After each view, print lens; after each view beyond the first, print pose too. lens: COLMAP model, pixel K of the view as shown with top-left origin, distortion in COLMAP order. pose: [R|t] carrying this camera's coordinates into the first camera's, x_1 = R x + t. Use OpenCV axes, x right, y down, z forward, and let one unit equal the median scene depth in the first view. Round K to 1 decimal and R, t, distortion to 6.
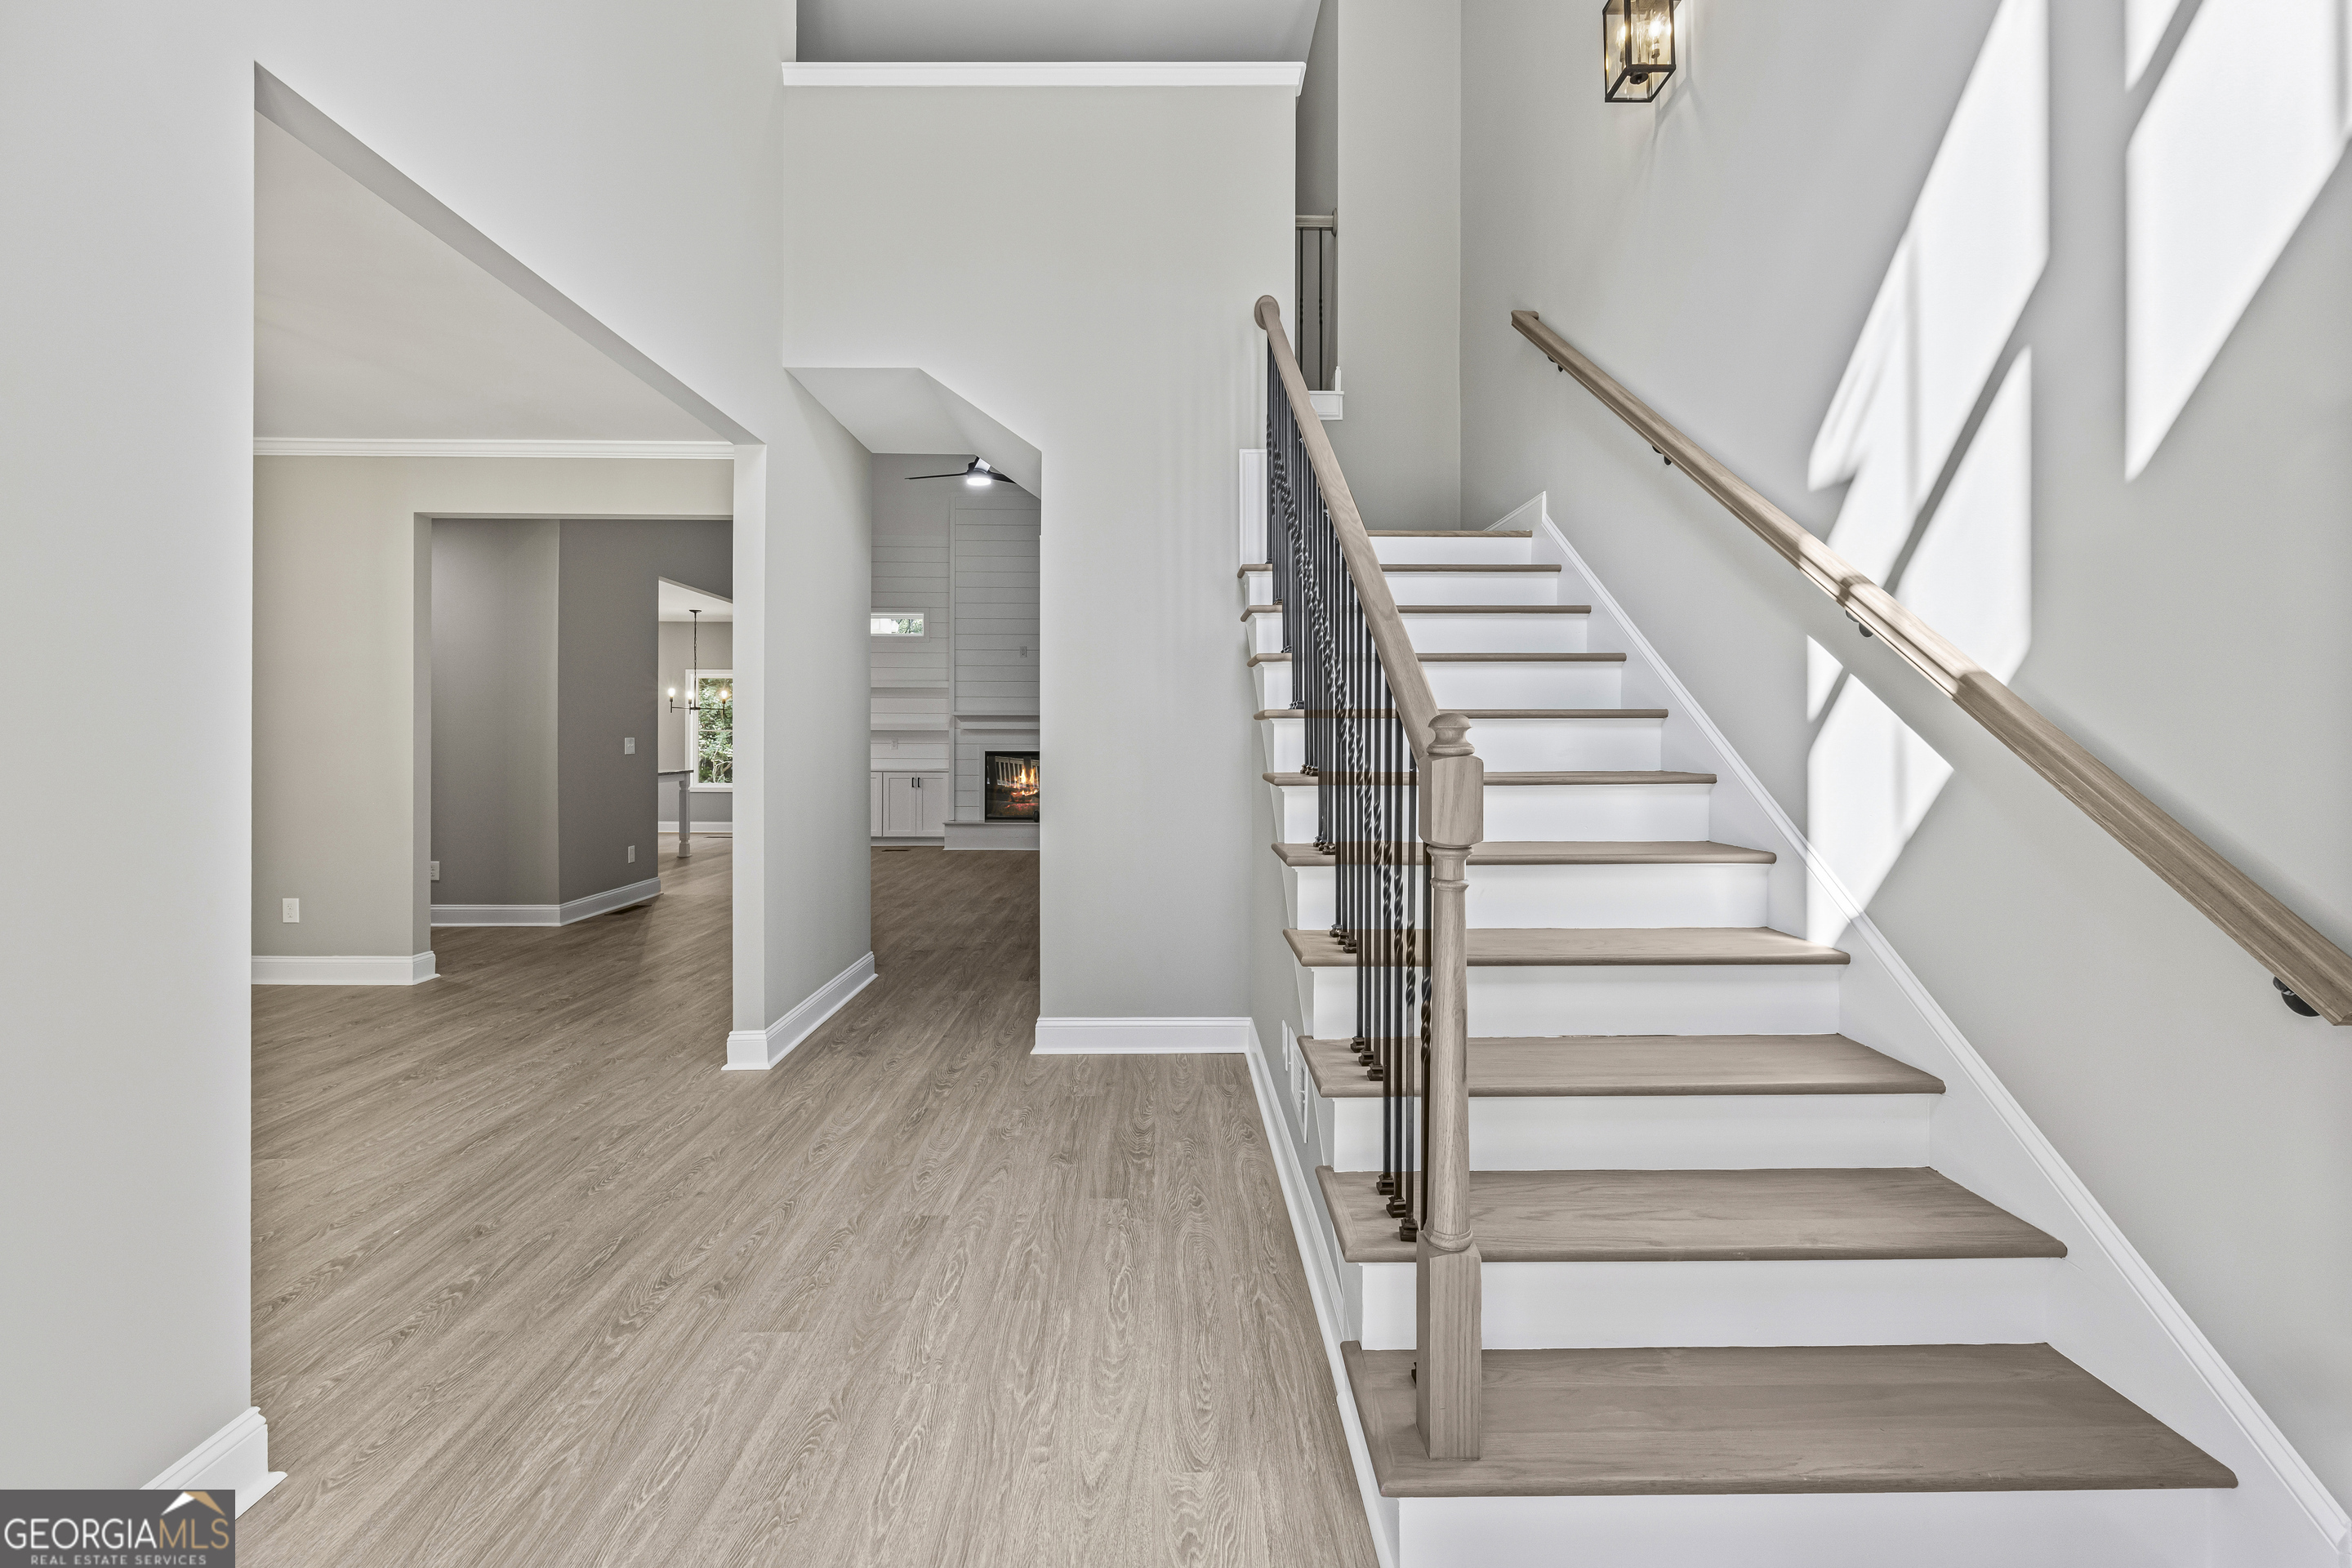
lens RADIAL K [[937.6, 0, 1190.0], [0, 937.6, 827.2], [0, 0, 1]] dist [-0.002696, -0.001600]
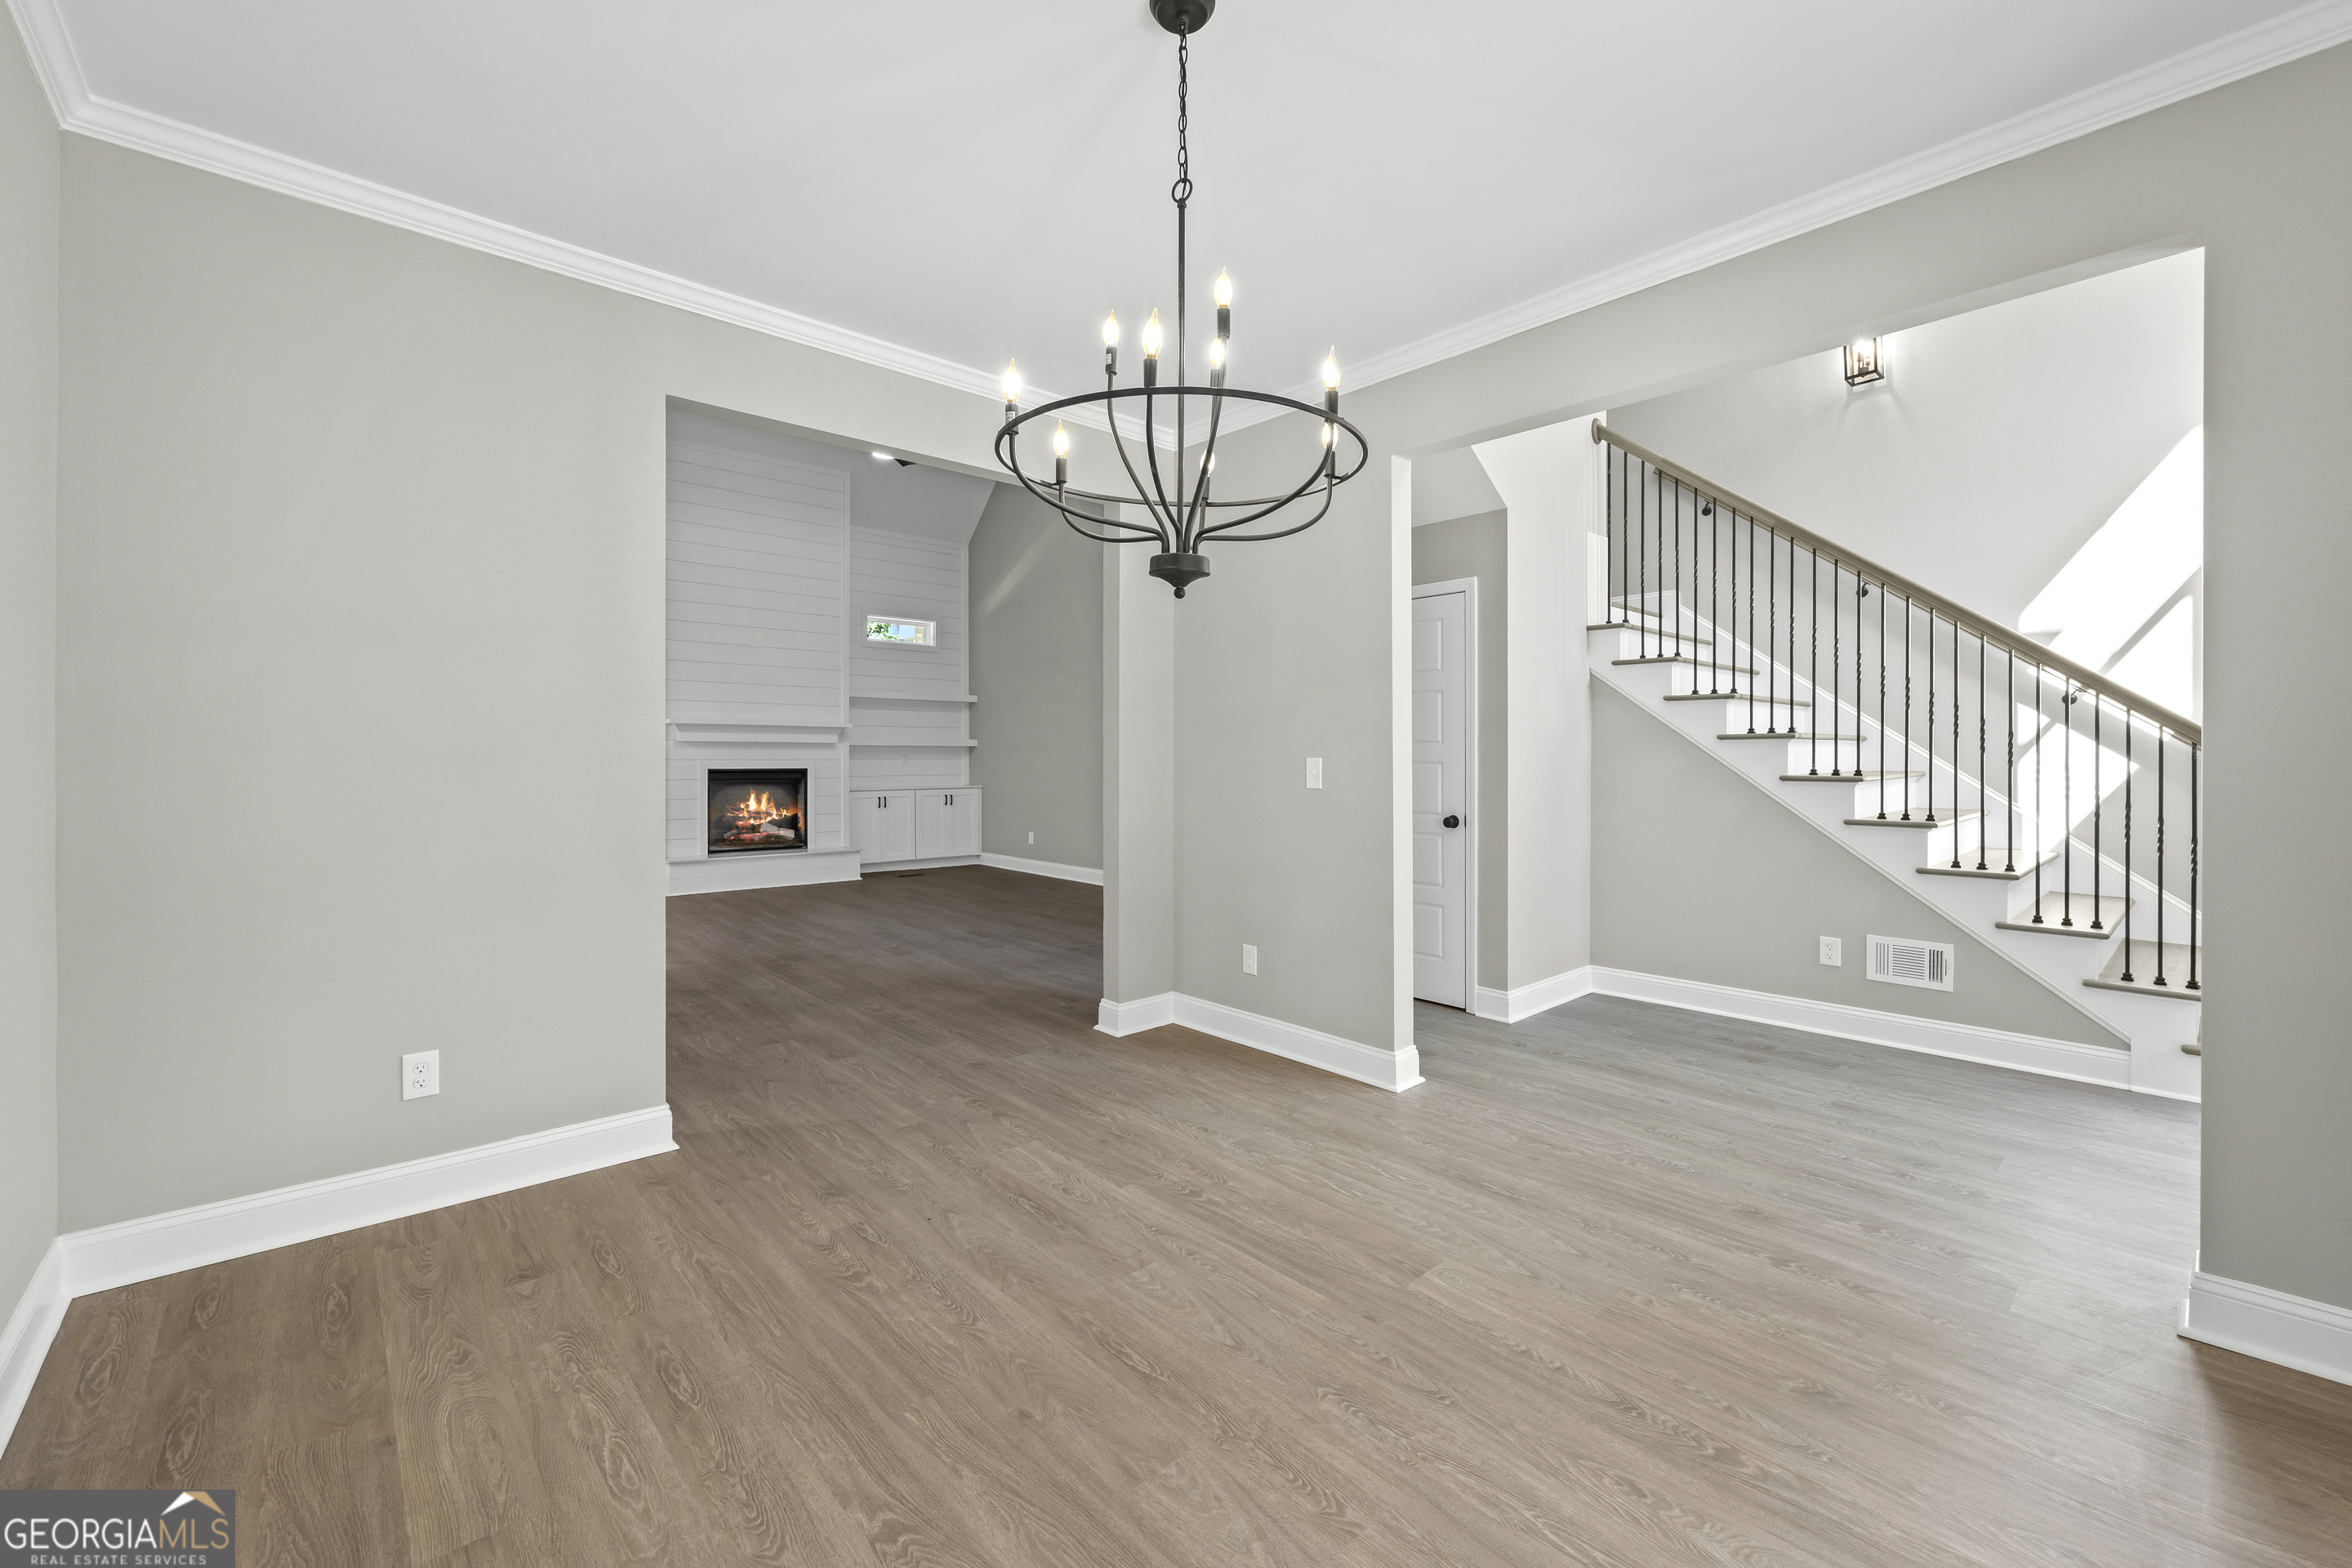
lens RADIAL K [[937.6, 0, 1181.1], [0, 937.6, 774.5], [0, 0, 1]] dist [-0.002696, -0.001600]
pose [[0.750301, -0.010328, 0.661016, -0.634178], [0.060580, 0.996745, -0.053189, -0.014986], [-0.658315, 0.079952, 0.748484, 0.192132]]
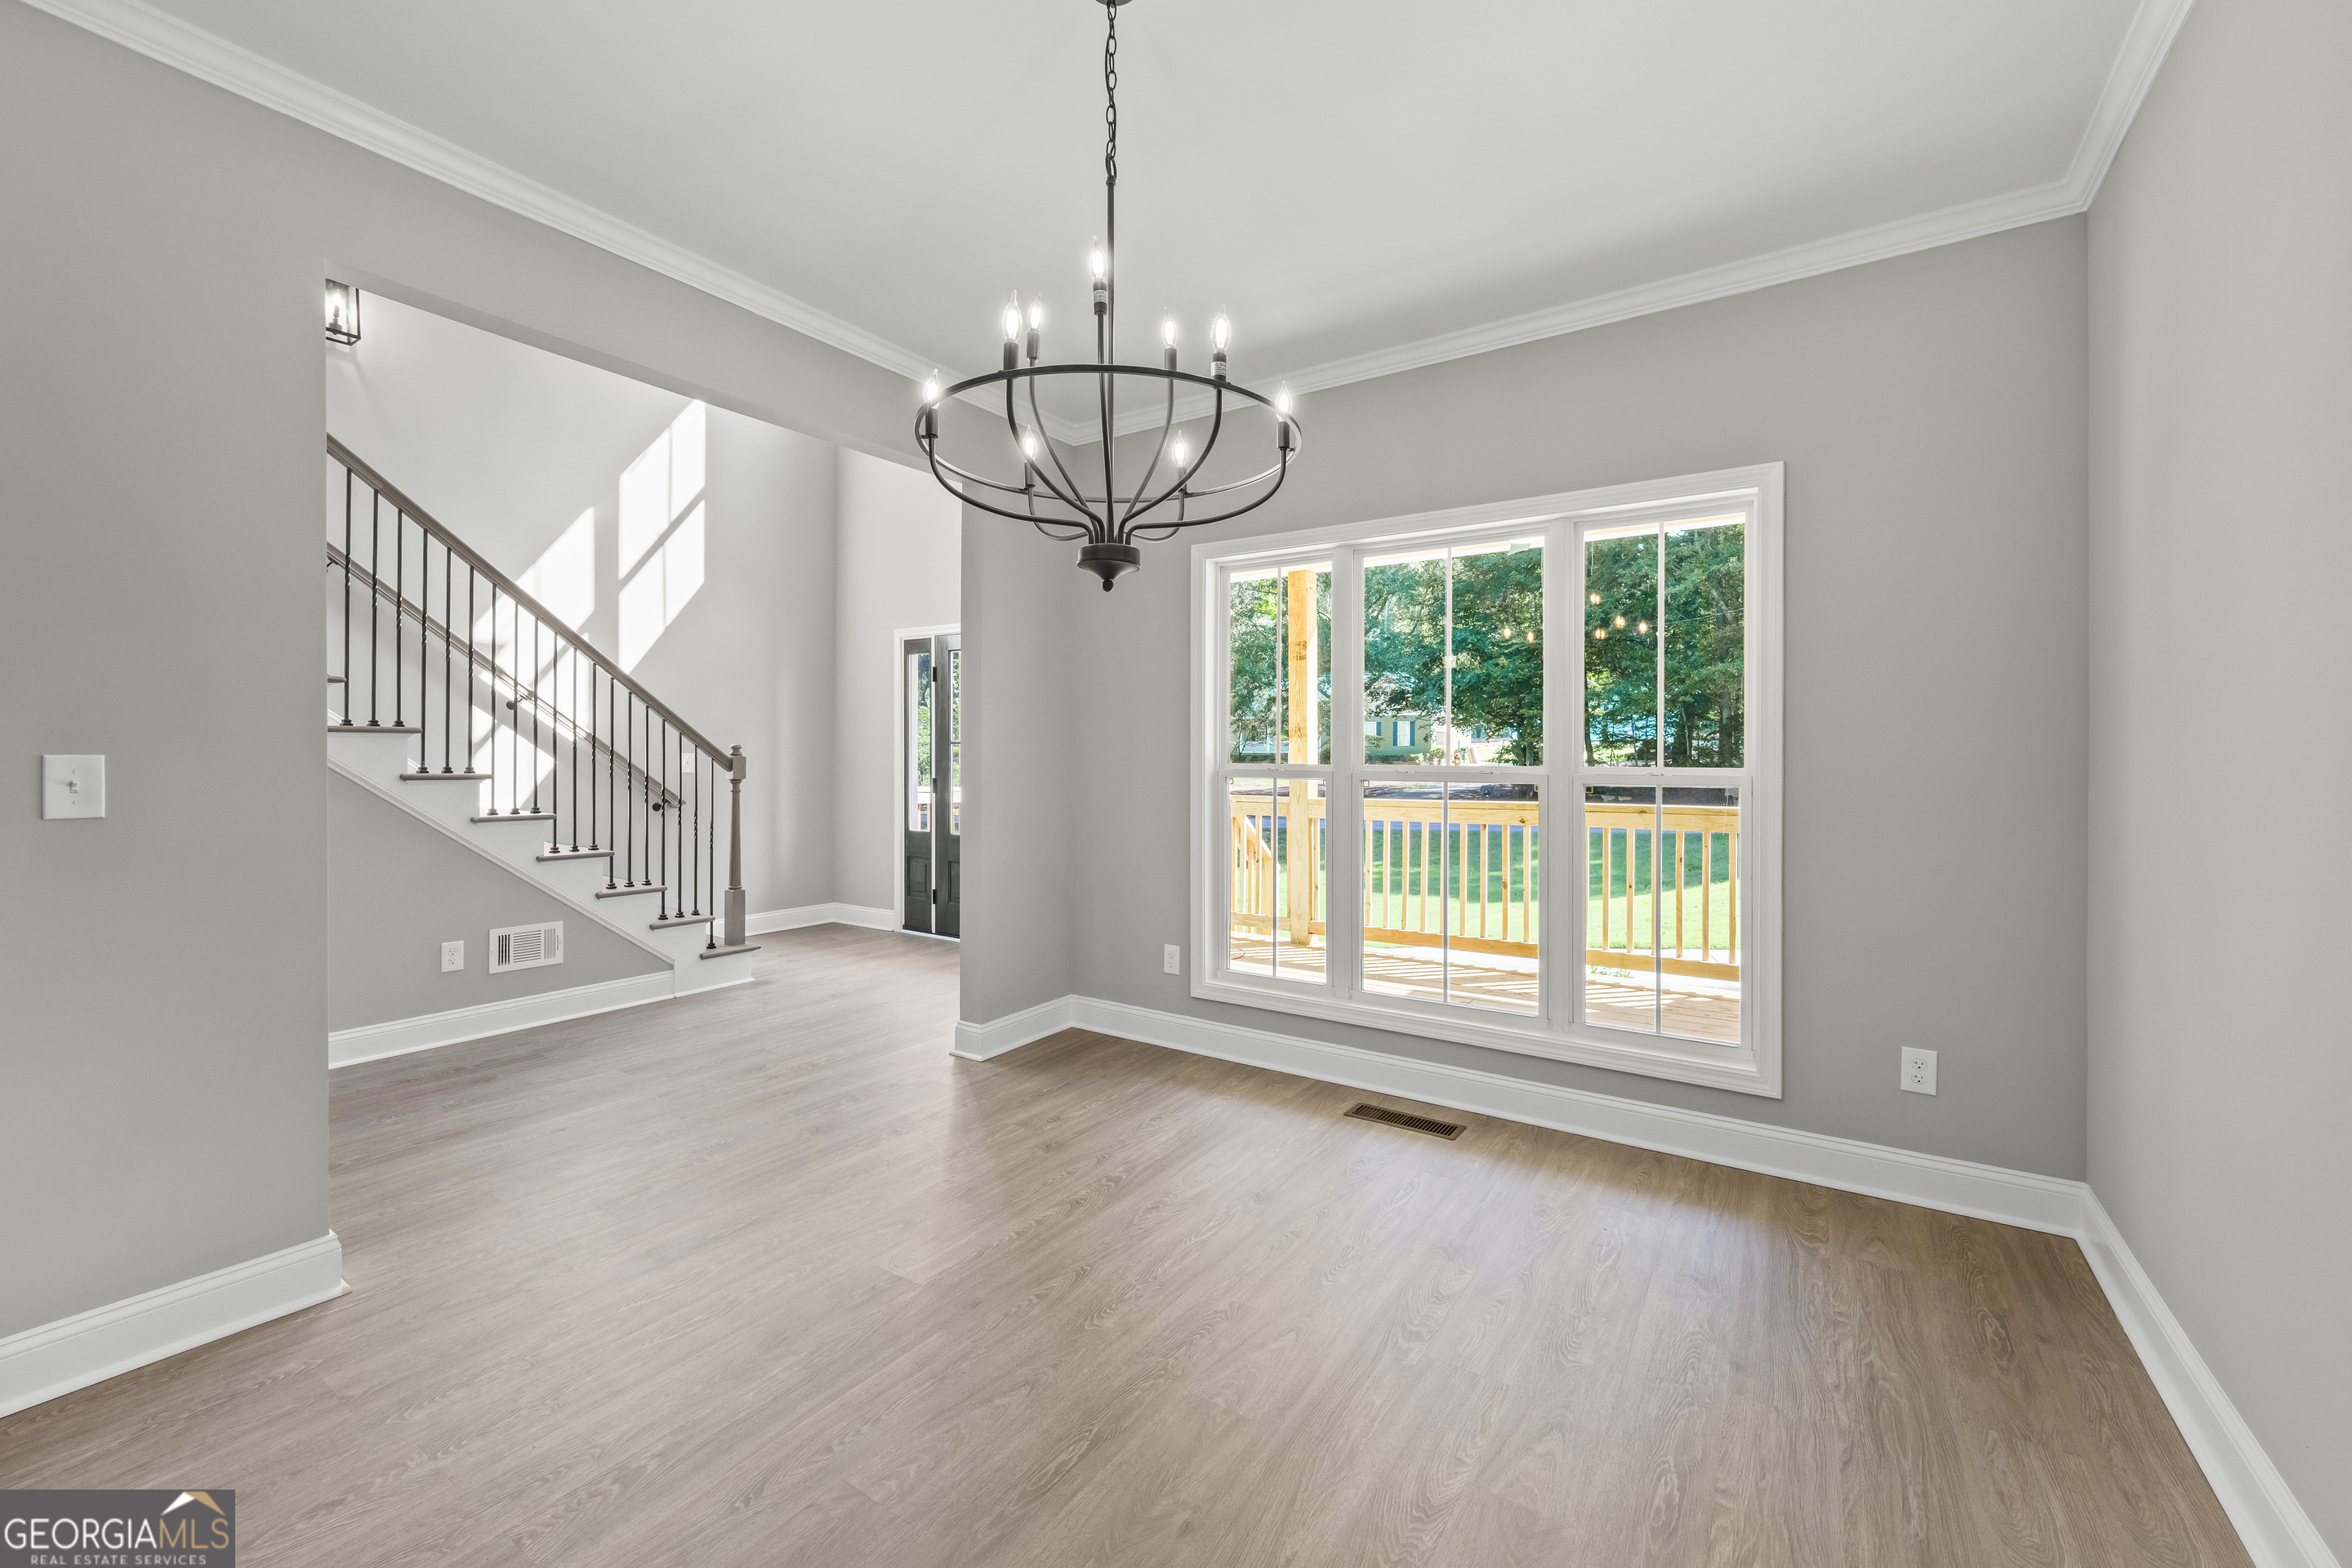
lens RADIAL K [[937.6, 0, 1182.1], [0, 937.6, 762.5], [0, 0, 1]] dist [-0.002696, -0.001600]
pose [[-0.821436, -0.003591, 0.570289, -0.621981], [0.051633, 0.995405, 0.080639, -0.048708], [-0.567958, 0.095685, -0.817476, 0.561149]]
